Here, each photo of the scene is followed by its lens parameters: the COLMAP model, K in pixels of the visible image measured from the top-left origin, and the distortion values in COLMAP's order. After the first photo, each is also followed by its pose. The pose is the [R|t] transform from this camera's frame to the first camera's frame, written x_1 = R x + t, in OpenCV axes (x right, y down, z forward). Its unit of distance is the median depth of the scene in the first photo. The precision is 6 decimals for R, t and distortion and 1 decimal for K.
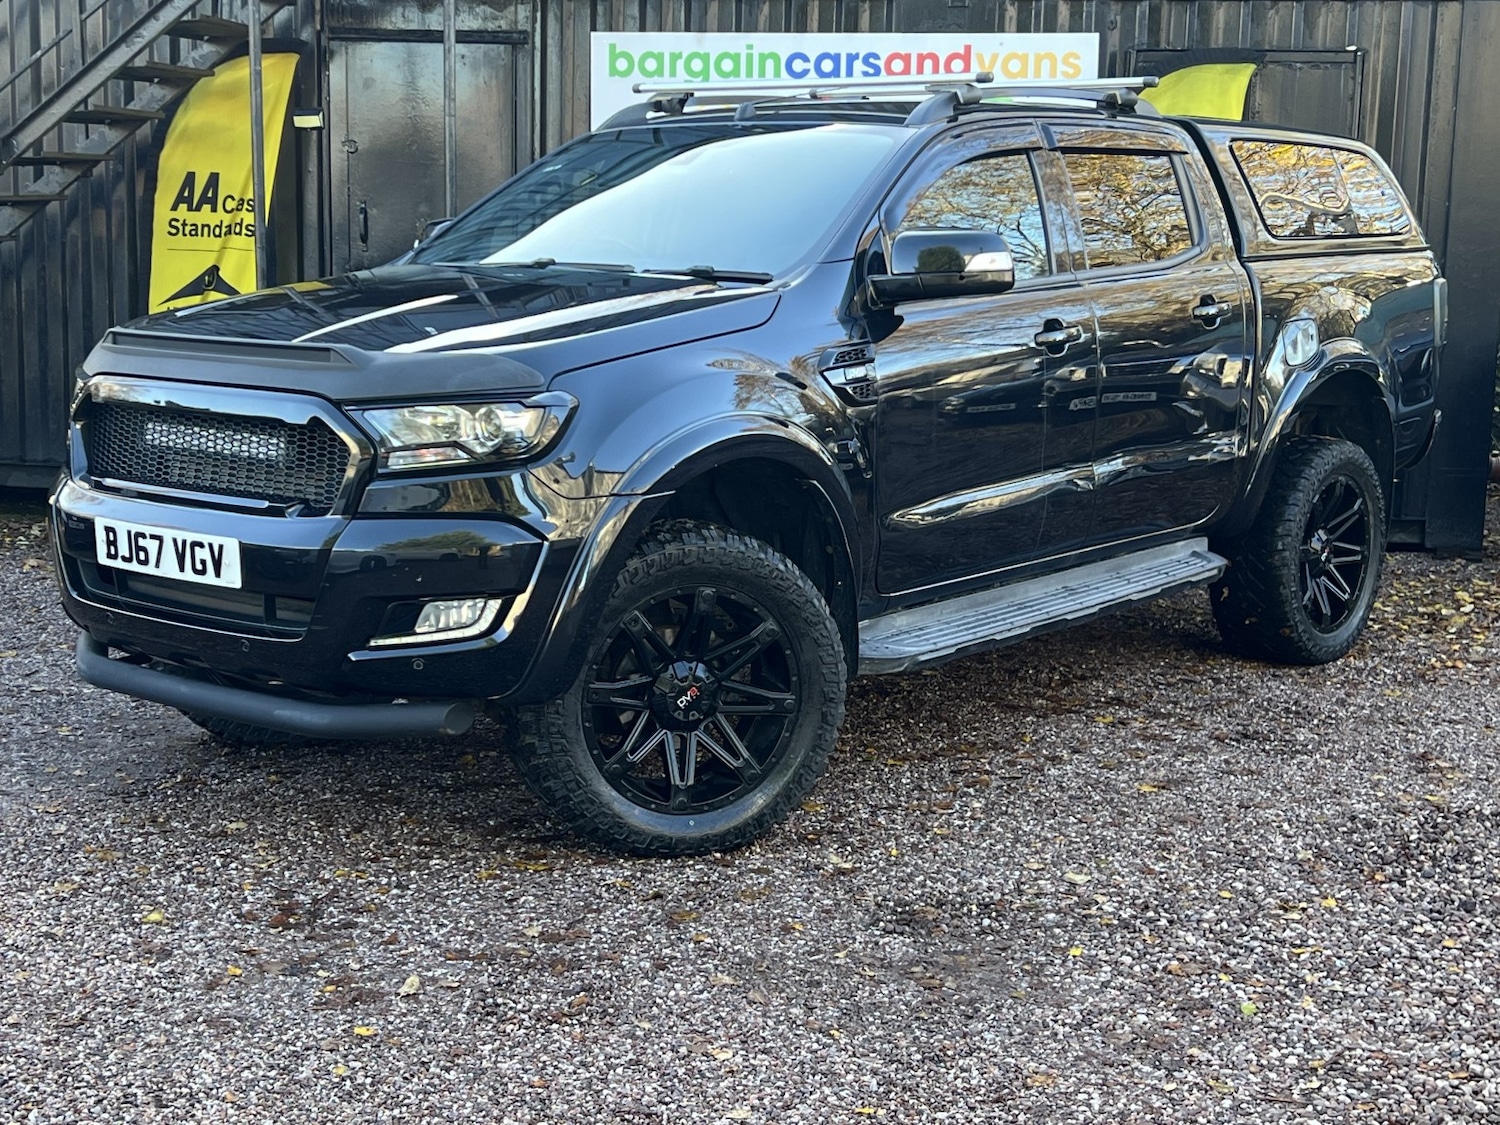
lens RADIAL K [[2187.6, 0, 750.0], [0, 2187.6, 562.5], [0, 0, 1]] dist [0.183574, -0.534454]
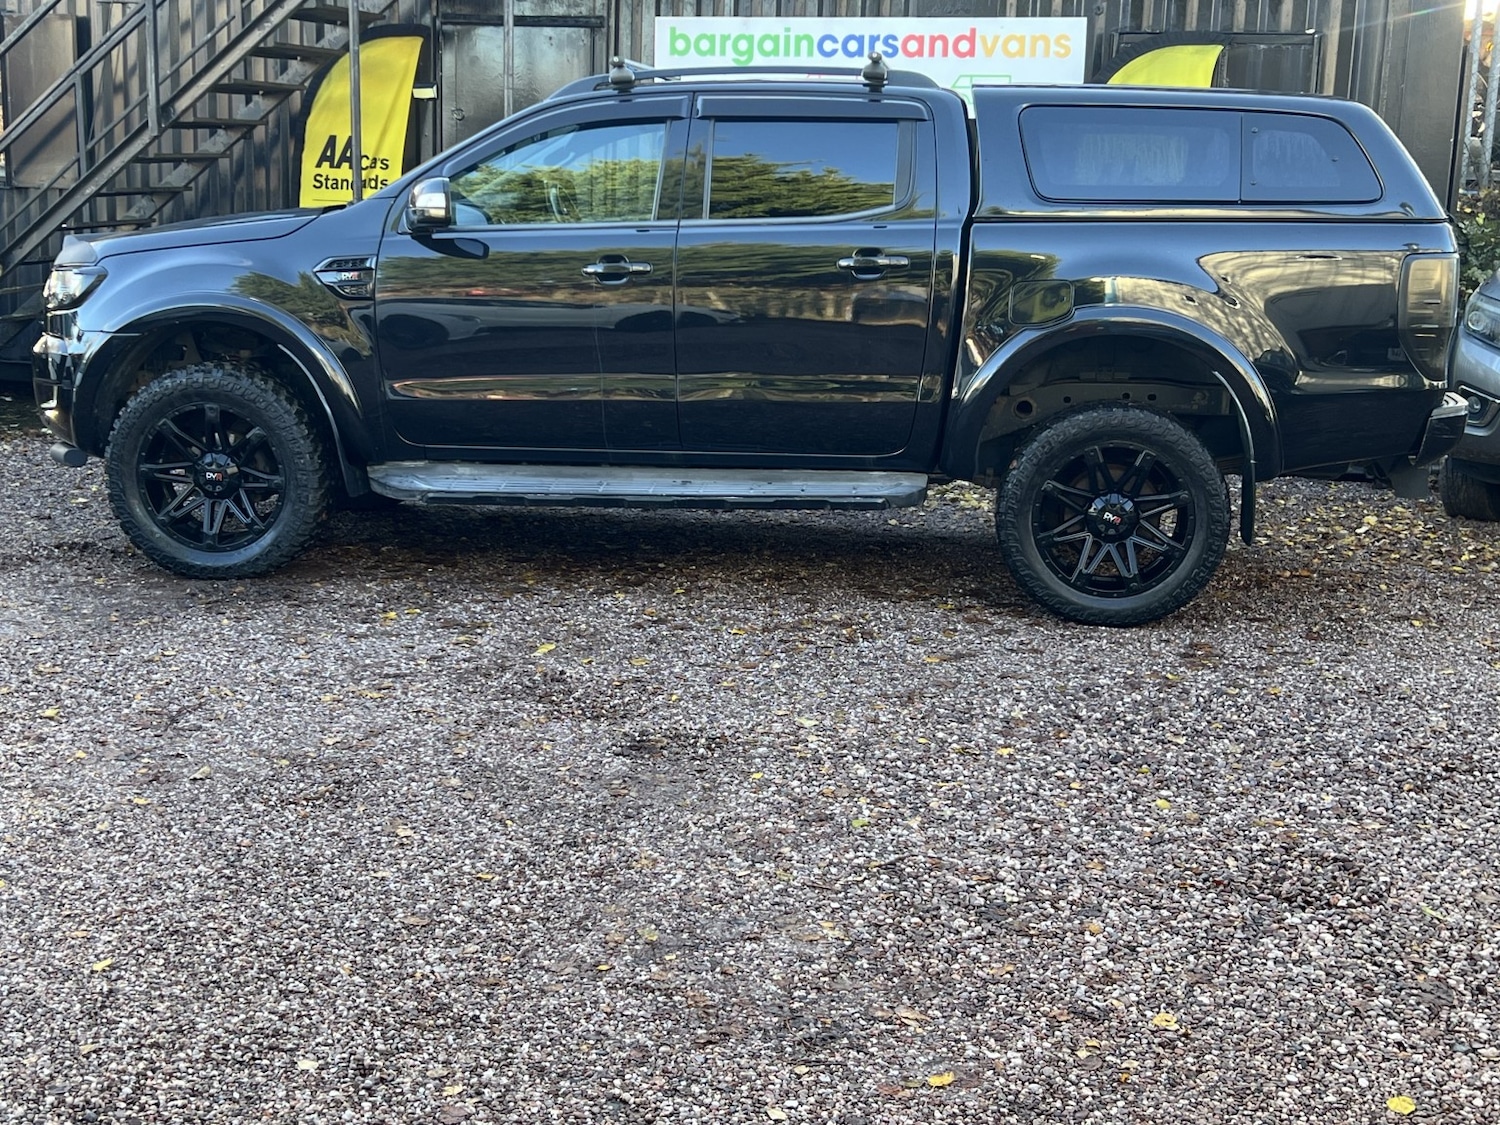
lens RADIAL K [[1933.8, 0, 745.5], [0, 1933.8, 562.0], [0, 0, 1]] dist [0.168260, -0.453704]
pose [[0.990759, 0.036132, -0.130732, 0.257697], [-0.031128, 0.998710, 0.040122, 0.012182], [0.132013, -0.035682, 0.990606, -0.068257]]
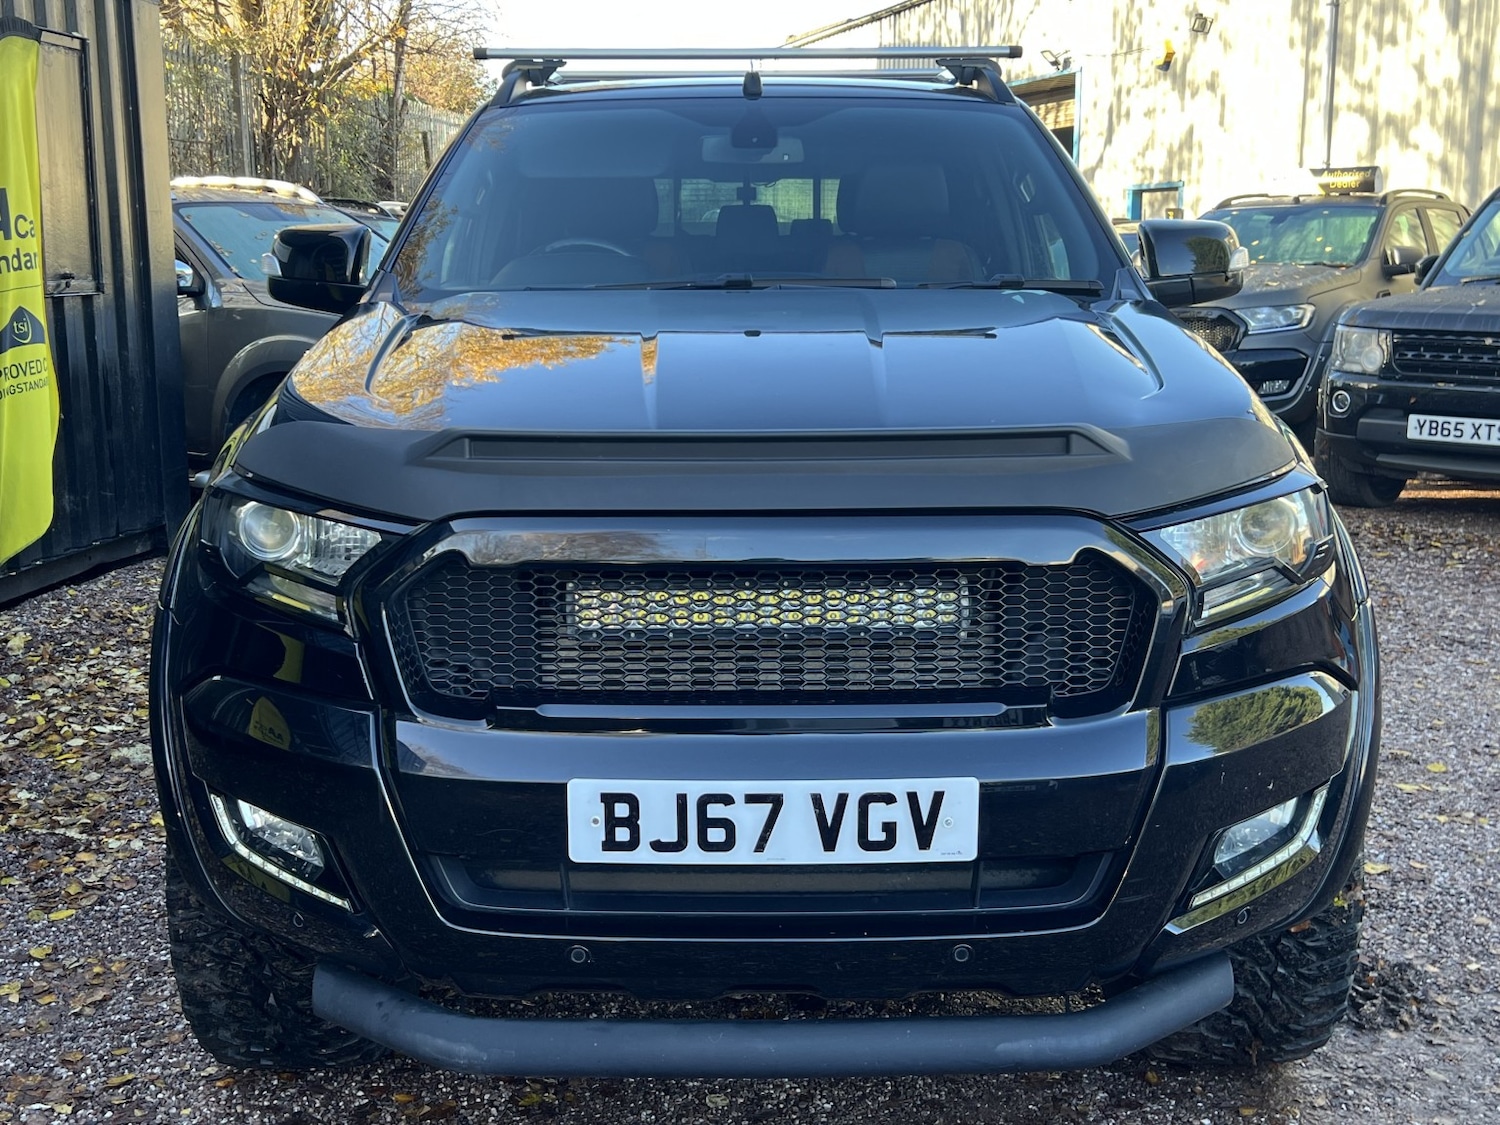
lens RADIAL K [[1727.5, 0, 759.6], [0, 1727.5, 560.6], [0, 0, 1]] dist [0.099301, -0.211492]
pose [[0.781606, -0.132781, 0.609476, -0.530424], [0.112952, 0.991056, 0.071061, -0.102377], [-0.613461, 0.013300, 0.789613, 0.662236]]
